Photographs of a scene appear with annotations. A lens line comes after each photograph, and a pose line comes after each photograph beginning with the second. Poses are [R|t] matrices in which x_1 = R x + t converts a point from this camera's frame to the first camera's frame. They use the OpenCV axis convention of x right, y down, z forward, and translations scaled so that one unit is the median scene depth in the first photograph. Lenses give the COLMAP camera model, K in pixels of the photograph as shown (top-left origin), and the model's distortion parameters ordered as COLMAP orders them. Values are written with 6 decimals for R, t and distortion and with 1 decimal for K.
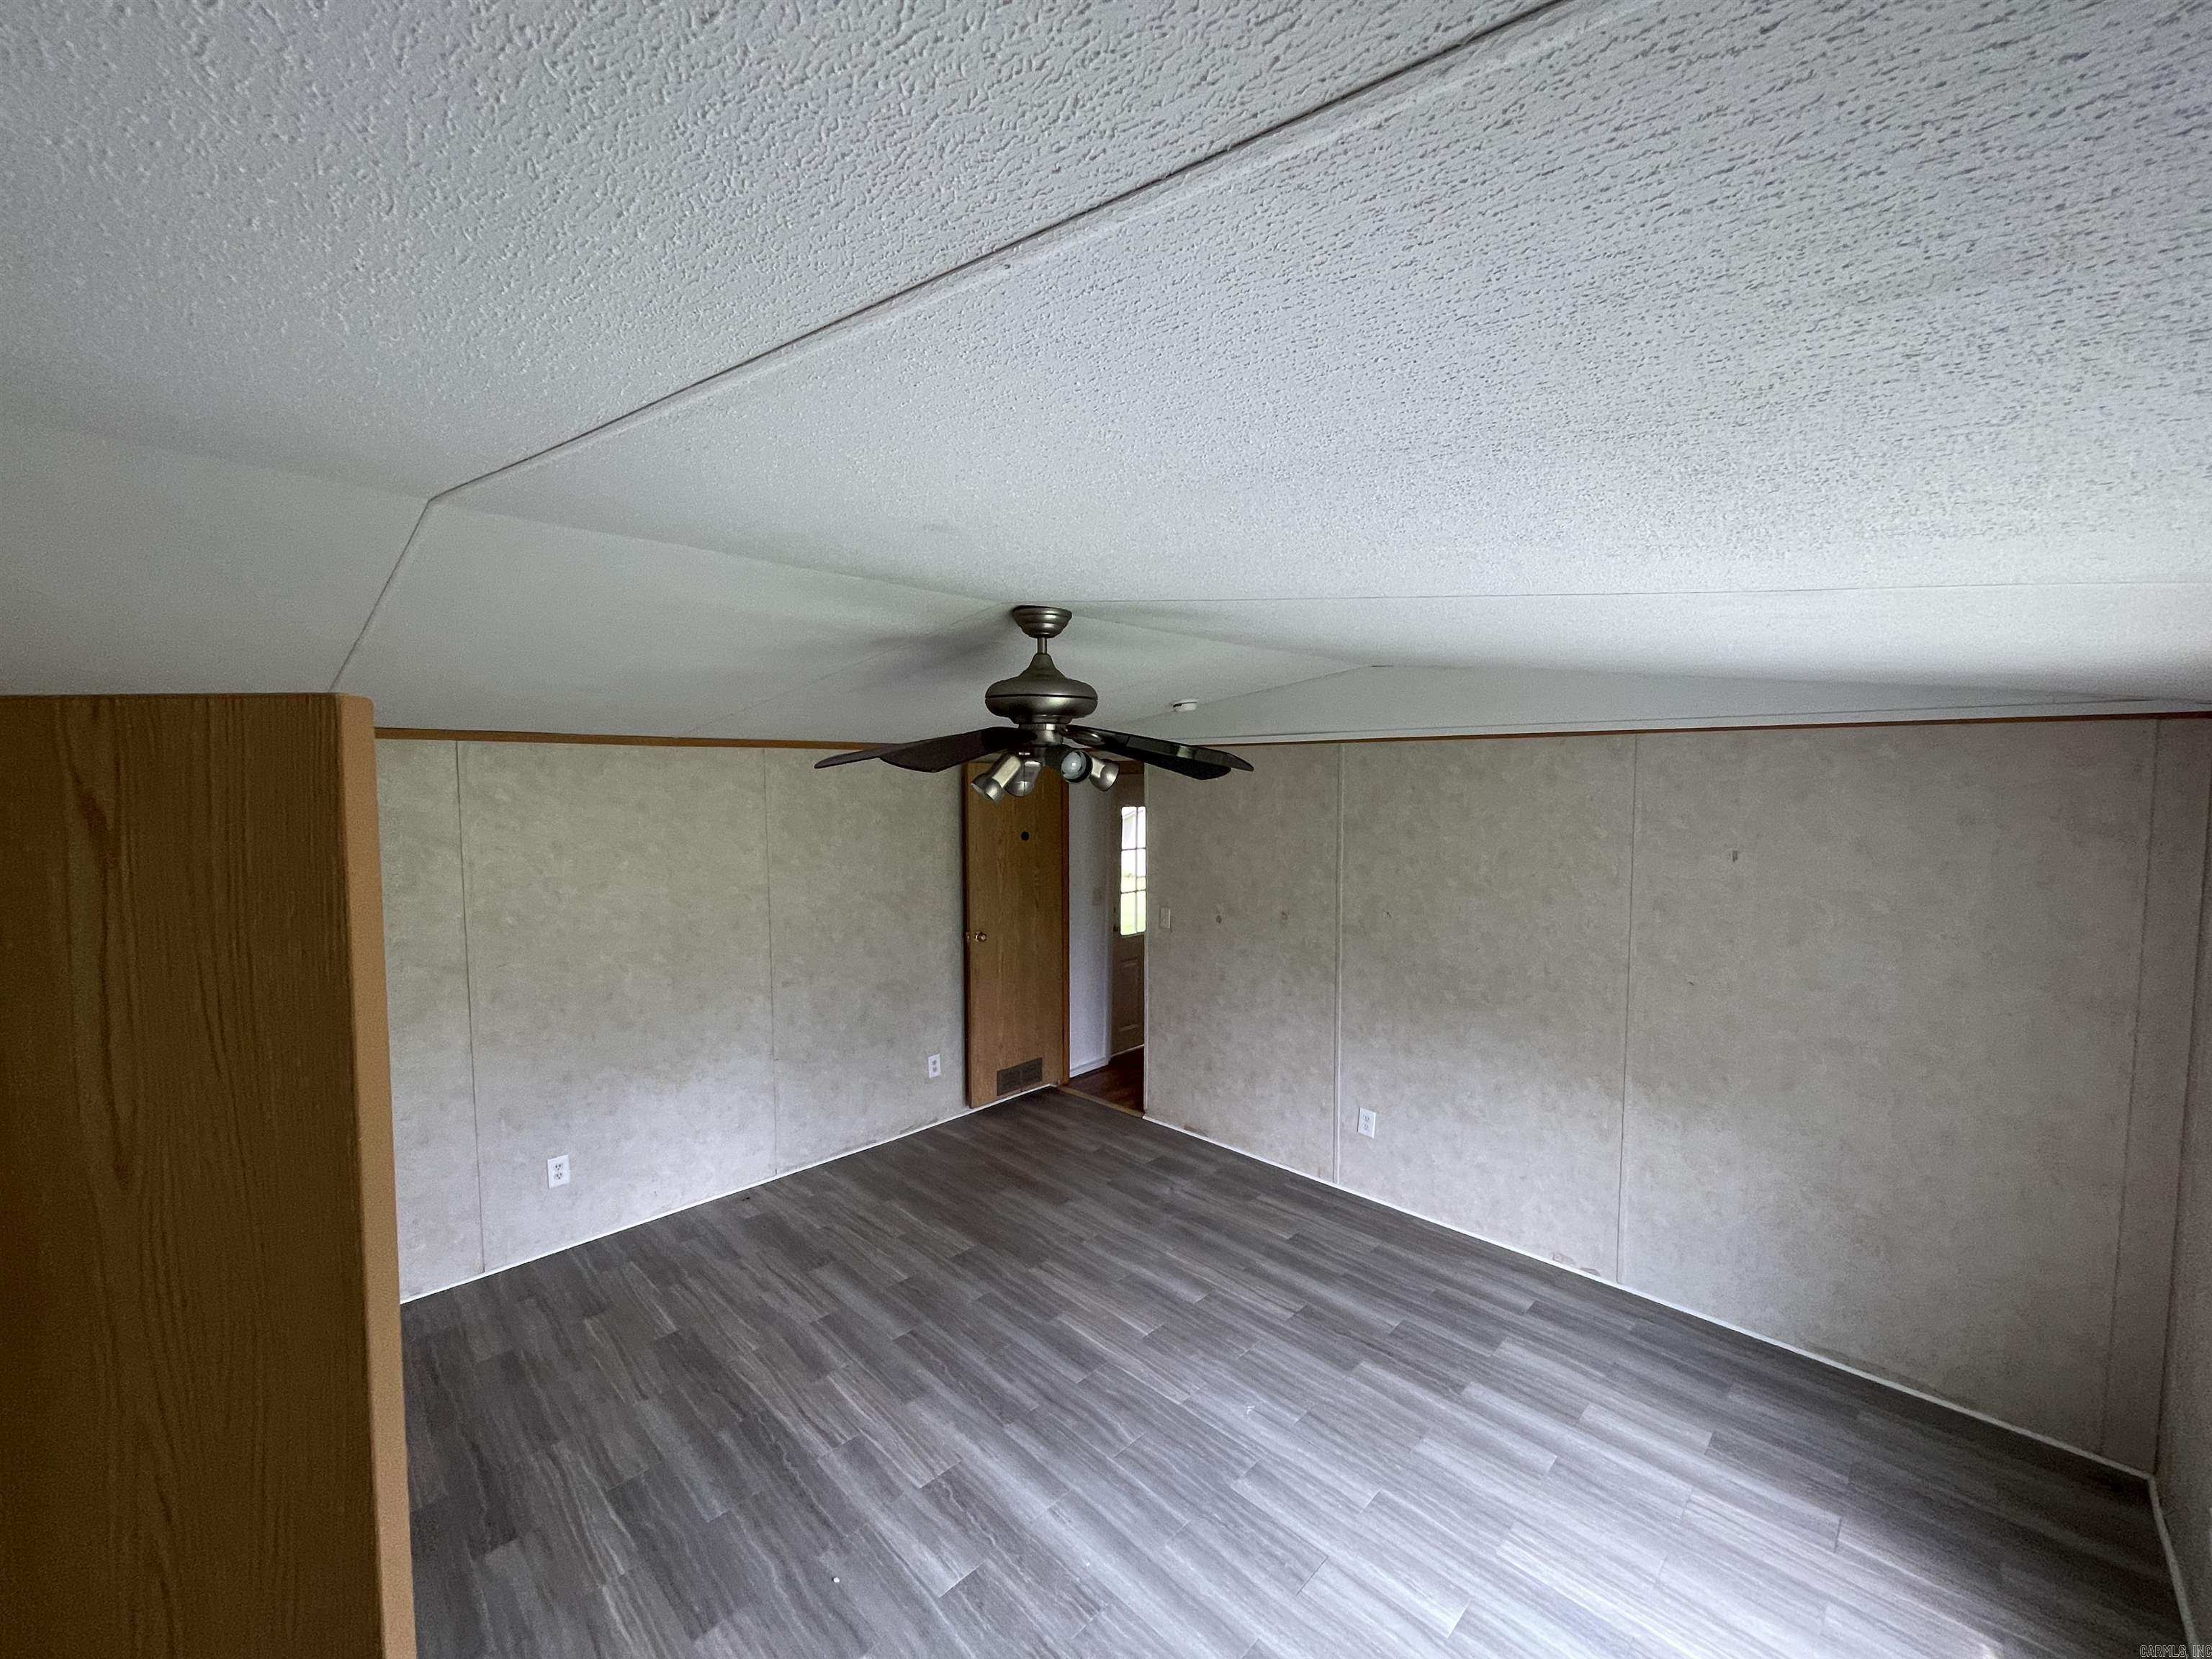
lens RADIAL K [[892.1, 0, 1098.7], [0, 892.1, 828.2], [0, 0, 1]] dist [-0.002584, 0.000422]
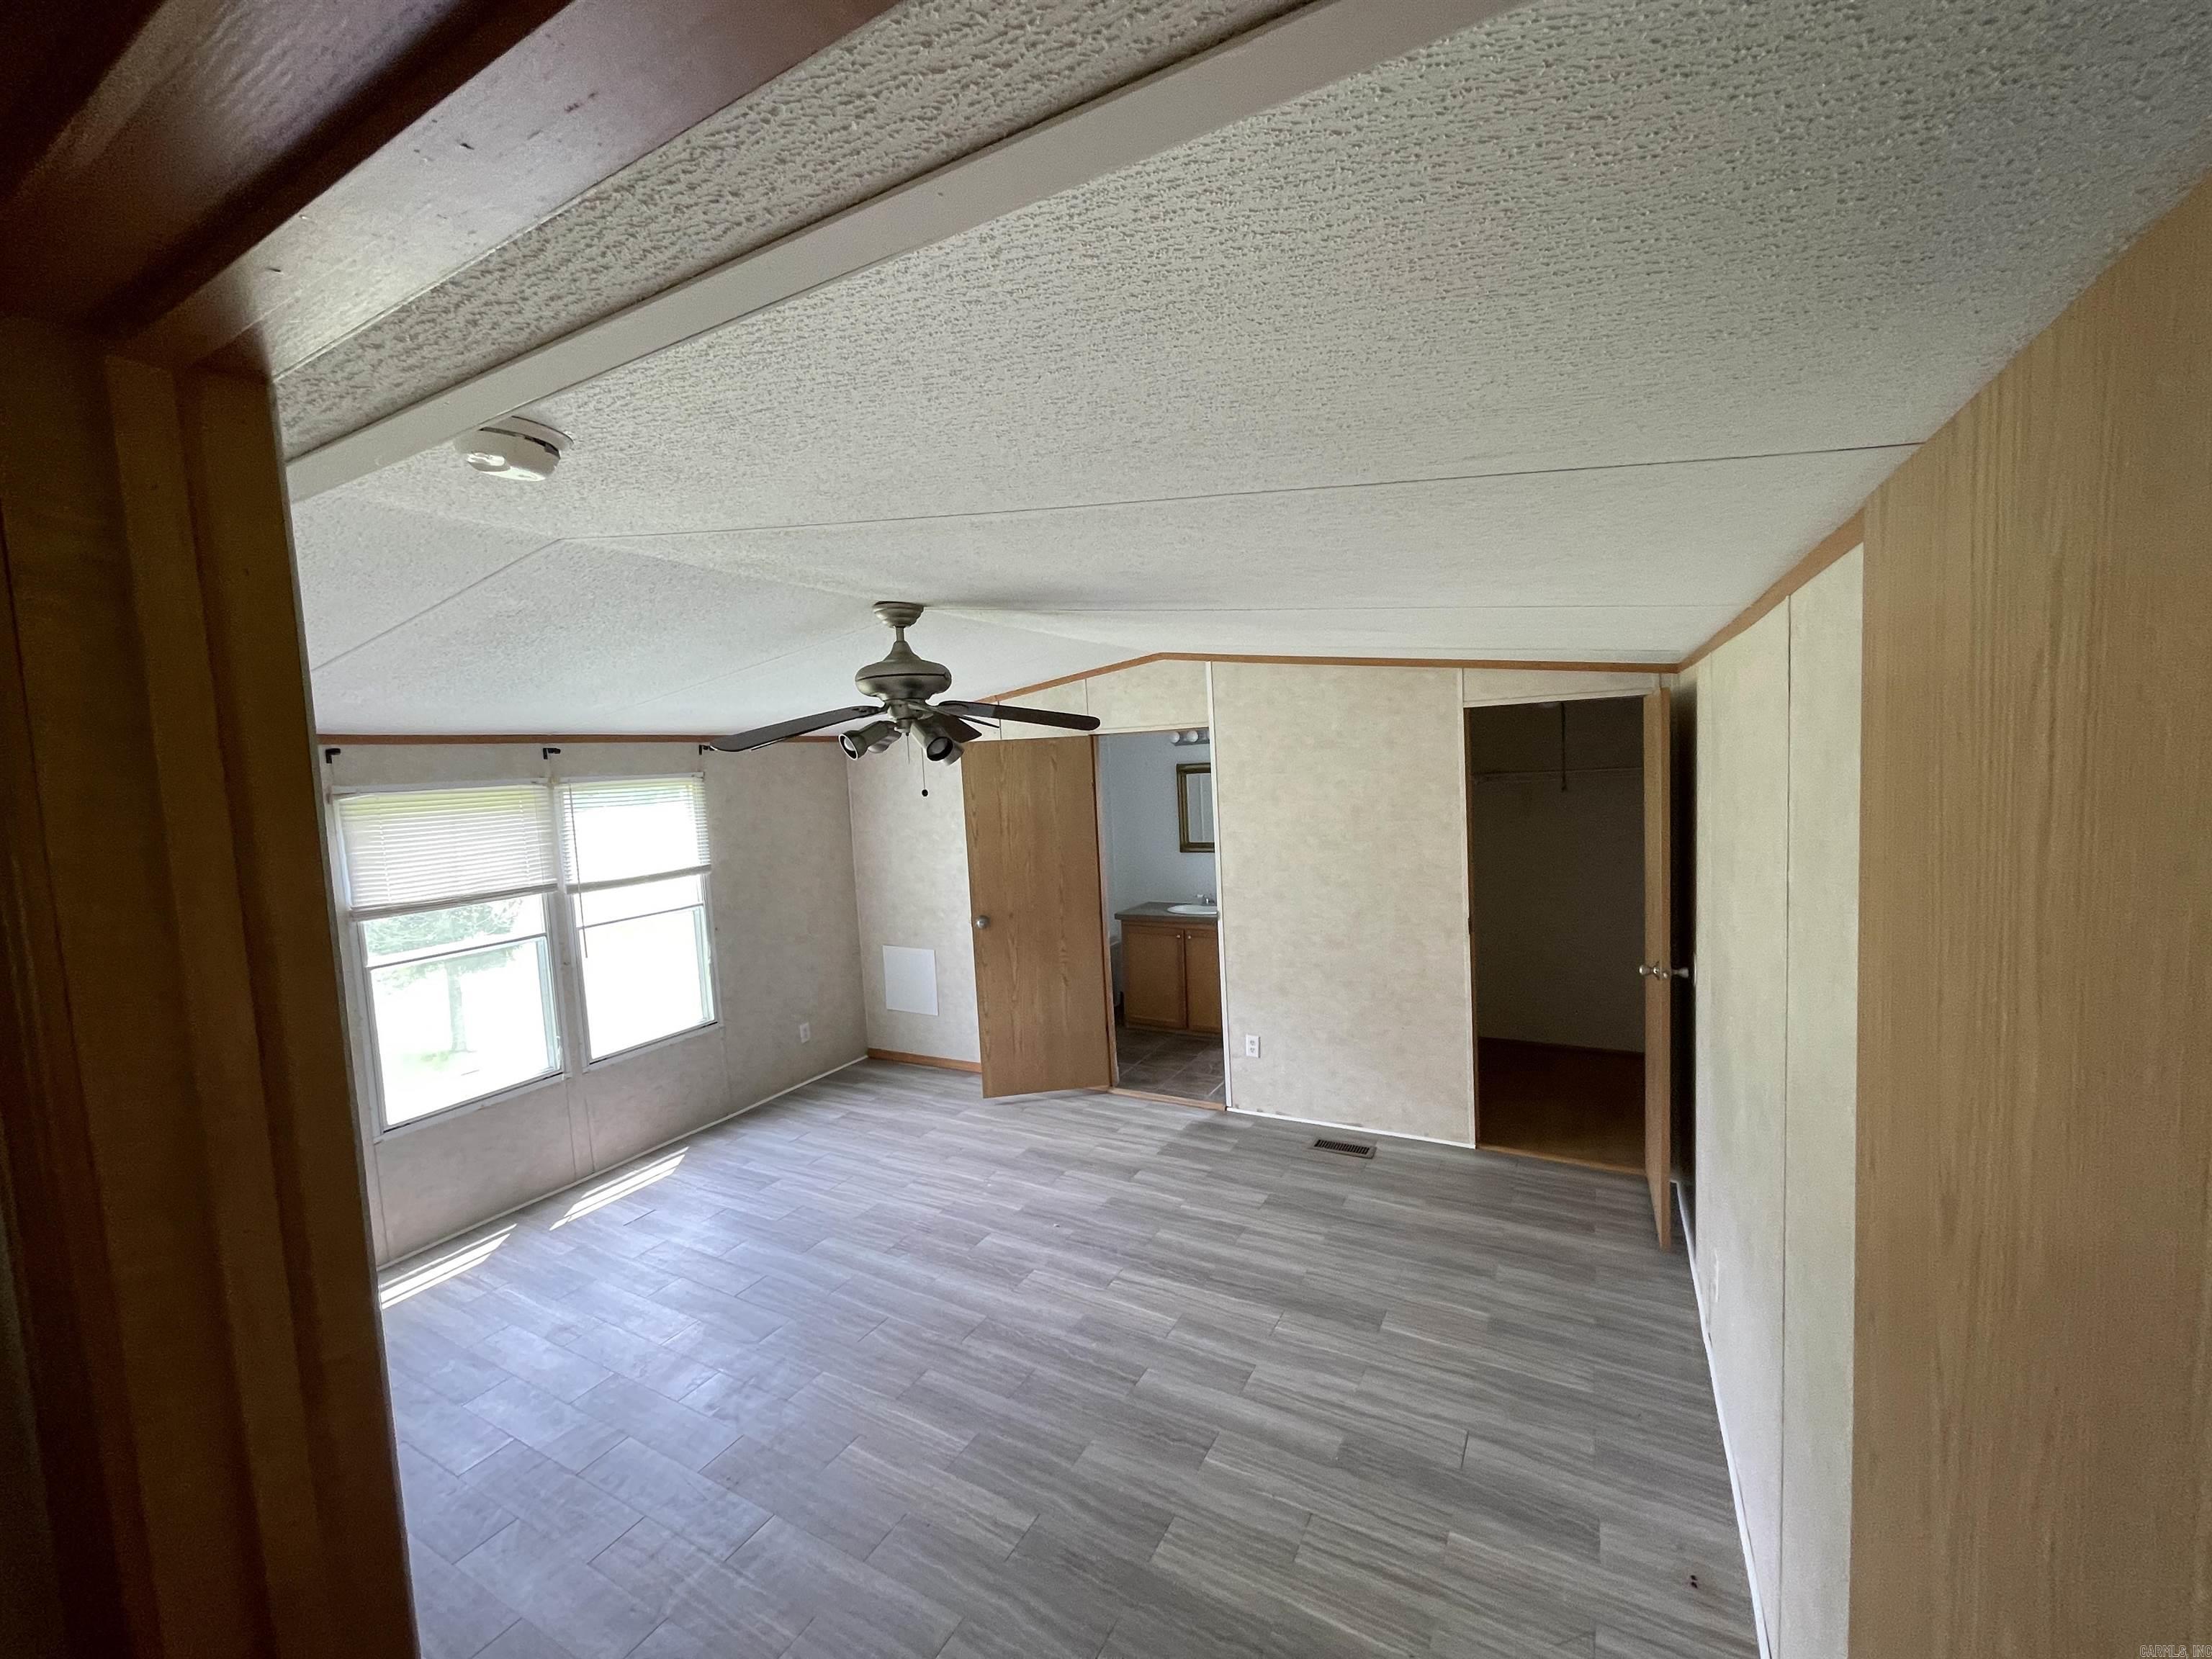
lens RADIAL K [[892.1, 0, 1112.9], [0, 892.1, 821.7], [0, 0, 1]] dist [-0.002584, 0.000422]
pose [[-0.958658, 0.066337, -0.276721, 0.010711], [0.034772, 0.992469, 0.117458, -0.066799], [0.282429, 0.102980, -0.953745, 1.637083]]
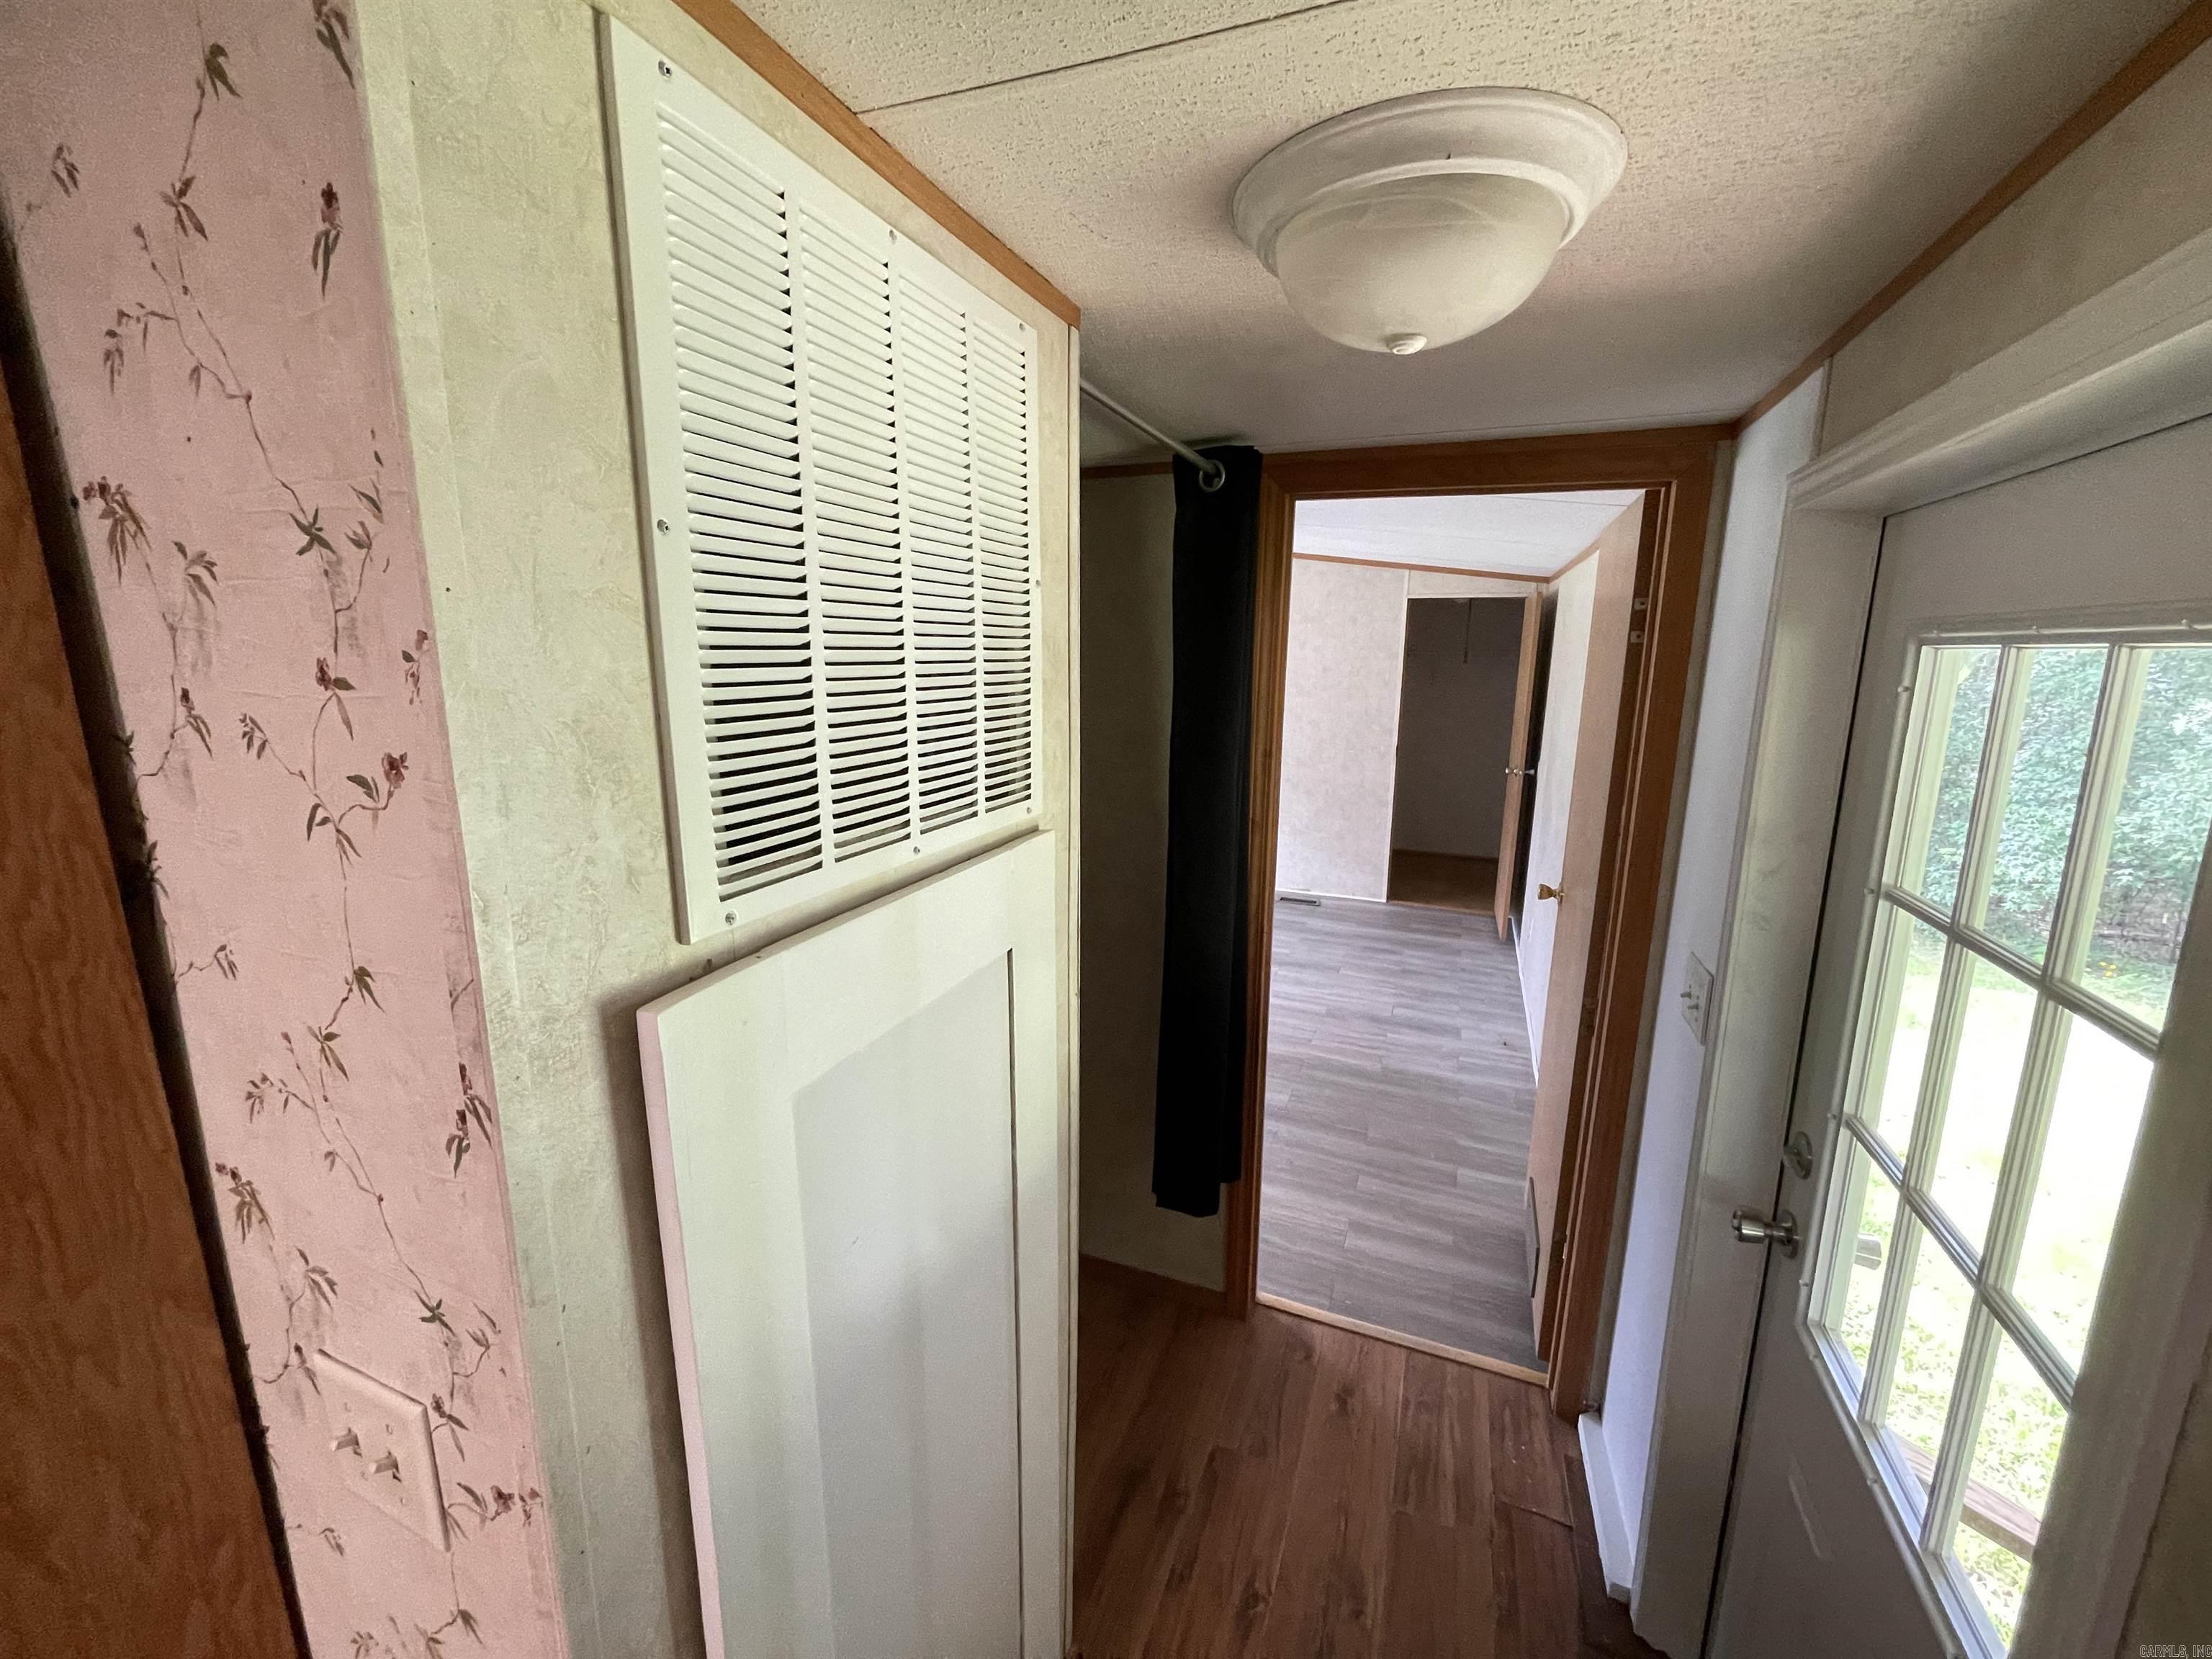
lens RADIAL K [[892.1, 0, 1107.7], [0, 892.1, 818.0], [0, 0, 1]] dist [-0.002584, 0.000422]
pose [[-0.921013, 0.064464, -0.384161, 0.434648], [-0.031259, 0.970799, 0.237848, -0.041435], [0.388276, 0.231070, -0.892103, 2.017306]]
